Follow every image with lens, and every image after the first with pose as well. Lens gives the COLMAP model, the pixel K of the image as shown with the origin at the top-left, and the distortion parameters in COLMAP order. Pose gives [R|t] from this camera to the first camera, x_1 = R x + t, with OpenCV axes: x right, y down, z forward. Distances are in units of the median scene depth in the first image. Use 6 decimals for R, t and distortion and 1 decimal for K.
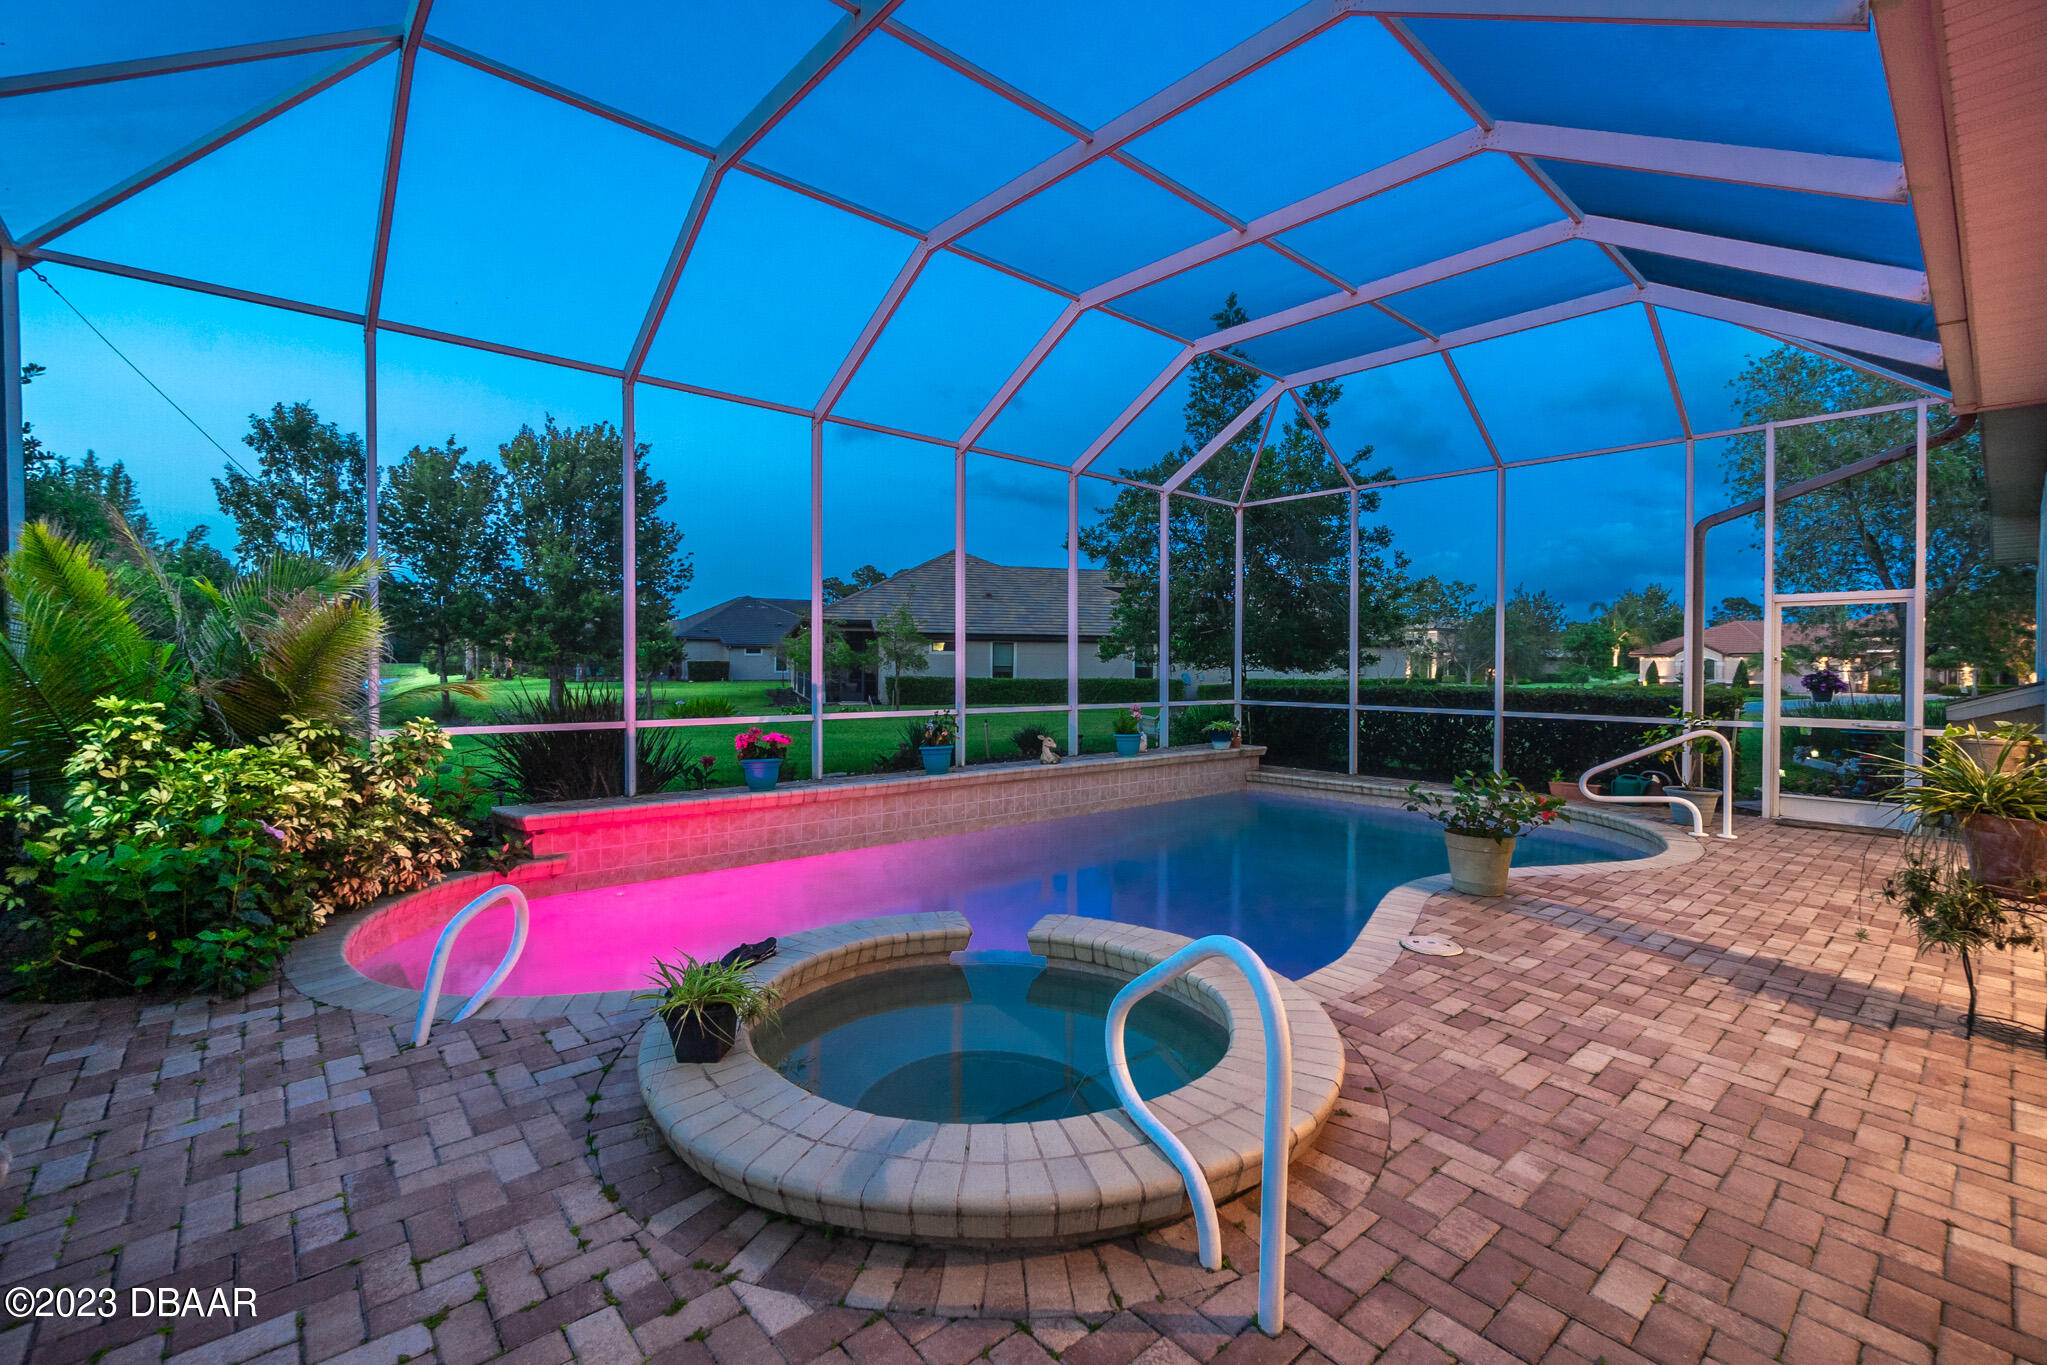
lens RADIAL K [[882.2, 0, 1010.0], [0, 882.2, 675.4], [0, 0, 1]] dist [-0.002759, 0.000269]
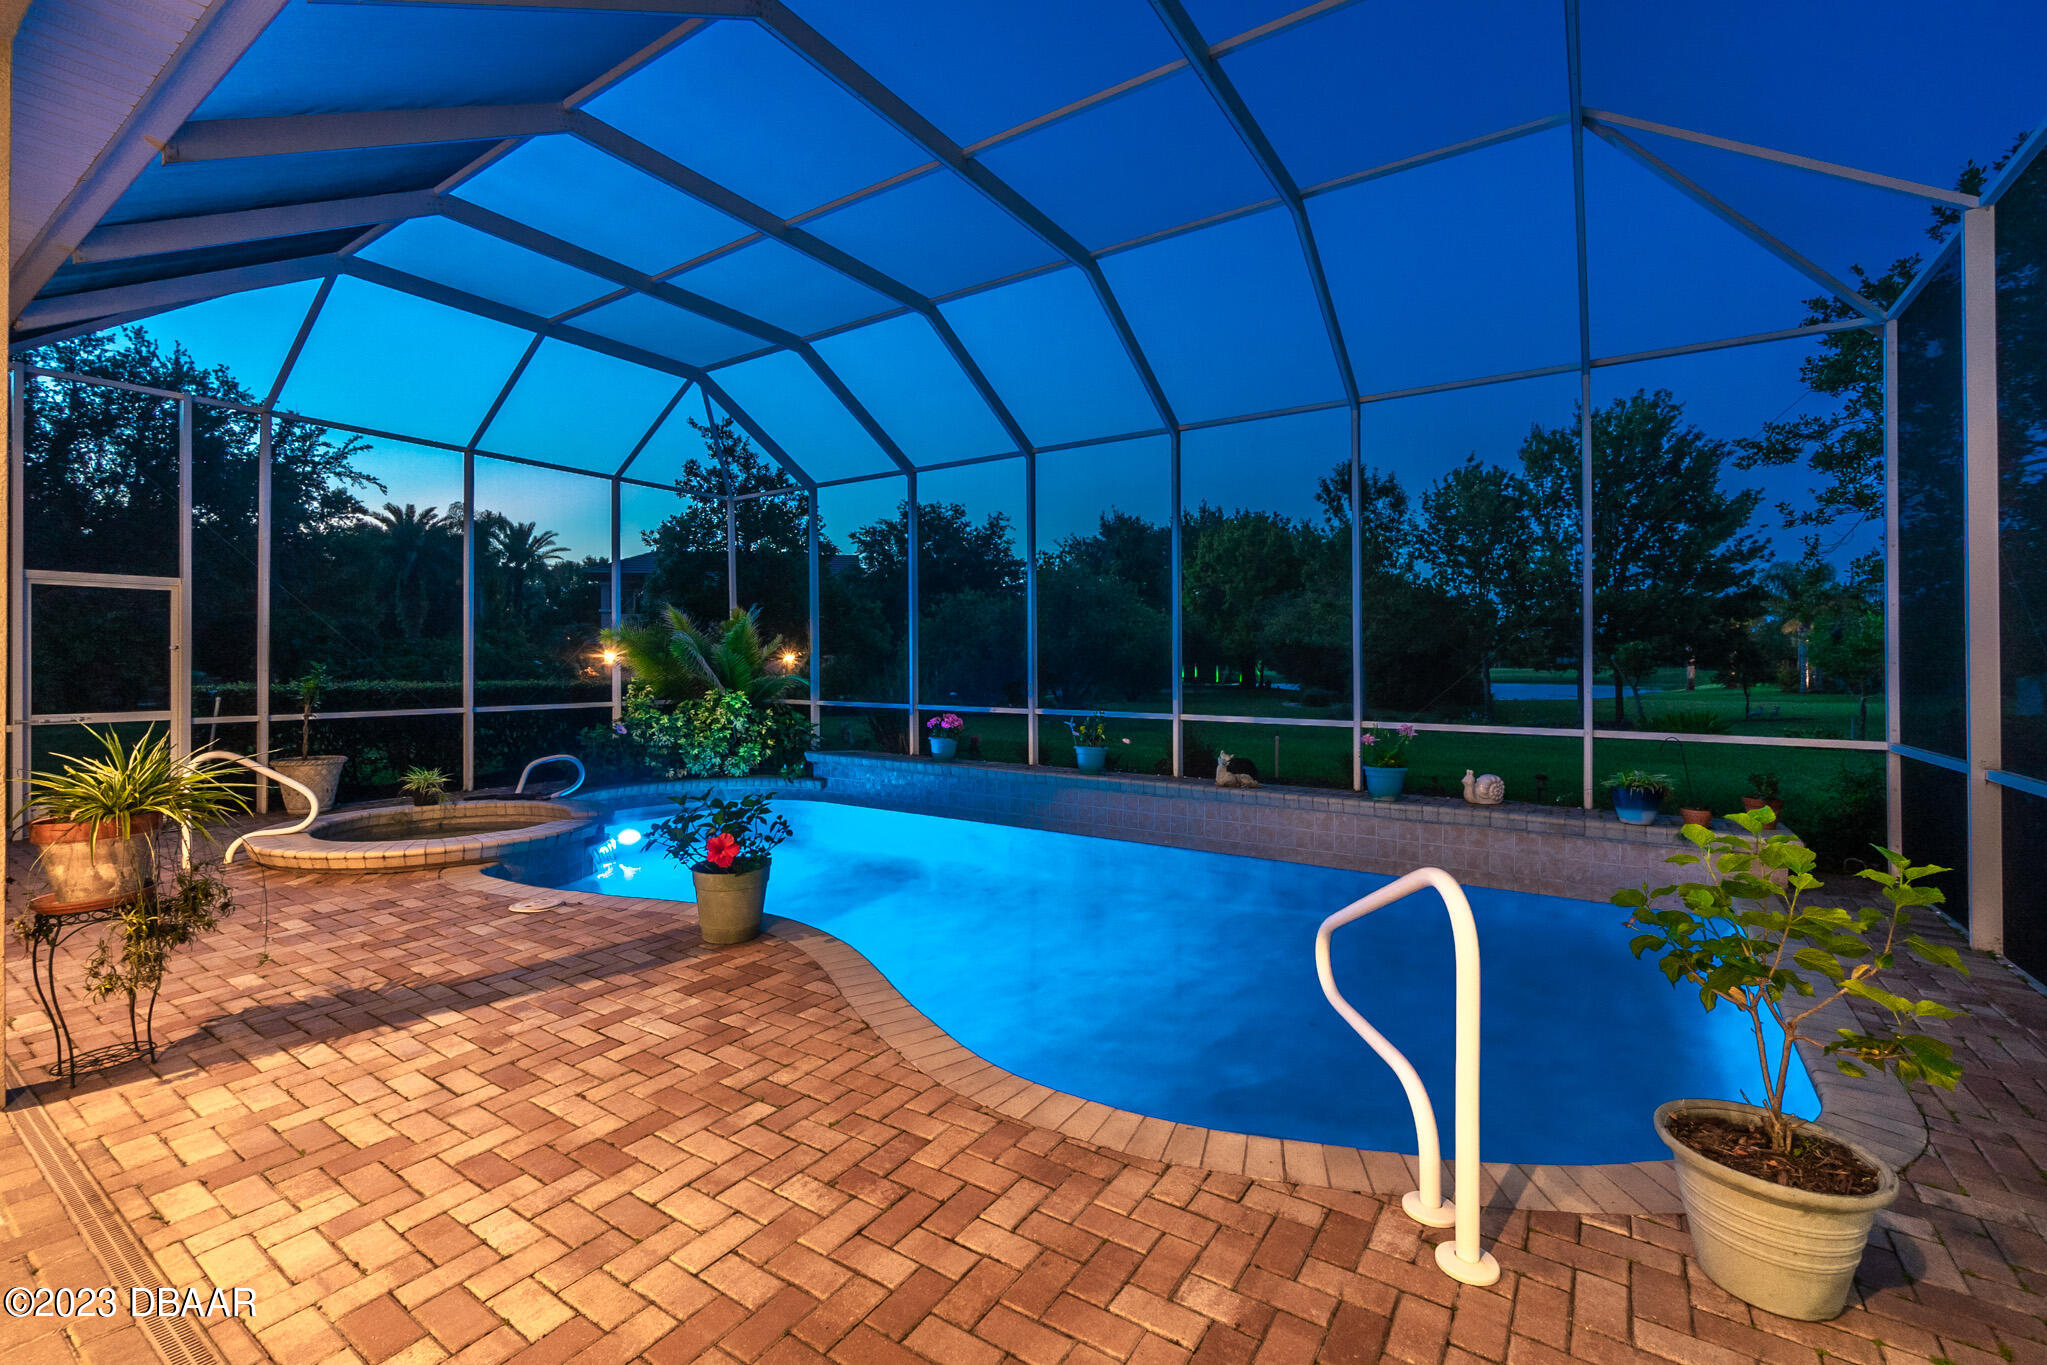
lens RADIAL K [[890.5, 0, 1016.6], [0, 890.5, 672.3], [0, 0, 1]] dist [-0.006588, 0.000068]
pose [[0.252425, 0.007237, -0.967589, 1.940003], [-0.016195, 0.999864, 0.003254, -0.014771], [0.967481, 0.014849, 0.252508, 1.440811]]
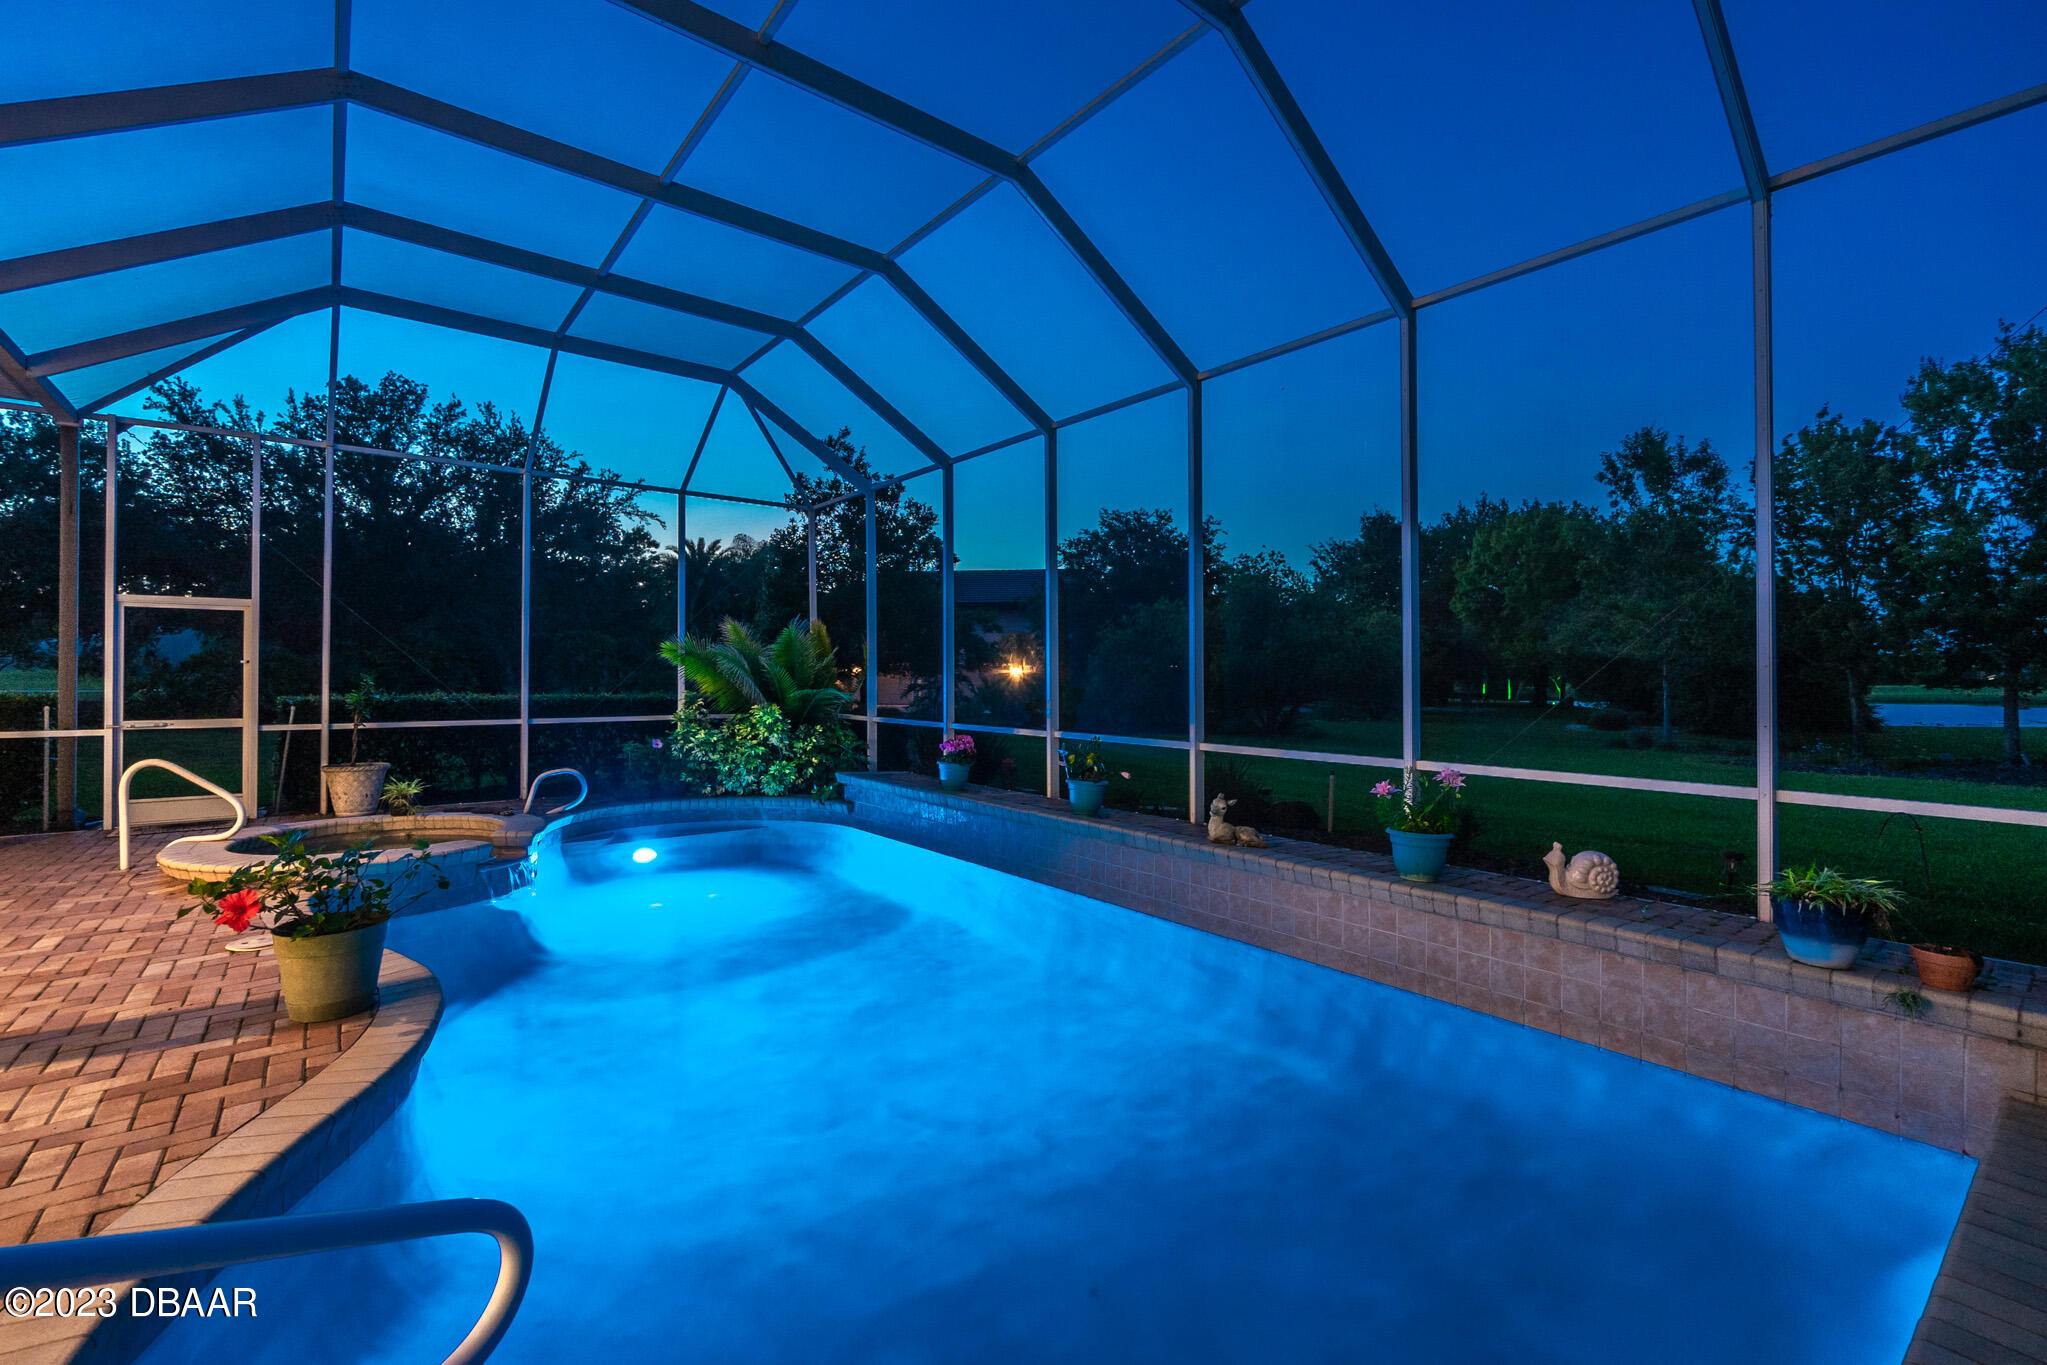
lens RADIAL K [[882.2, 0, 1010.0], [0, 882.2, 675.4], [0, 0, 1]] dist [-0.002759, 0.000269]
pose [[-0.057609, -0.004299, -0.998330, 1.639391], [-0.019406, 0.999807, -0.003185, -0.029039], [0.998151, 0.019190, -0.057681, 2.113872]]
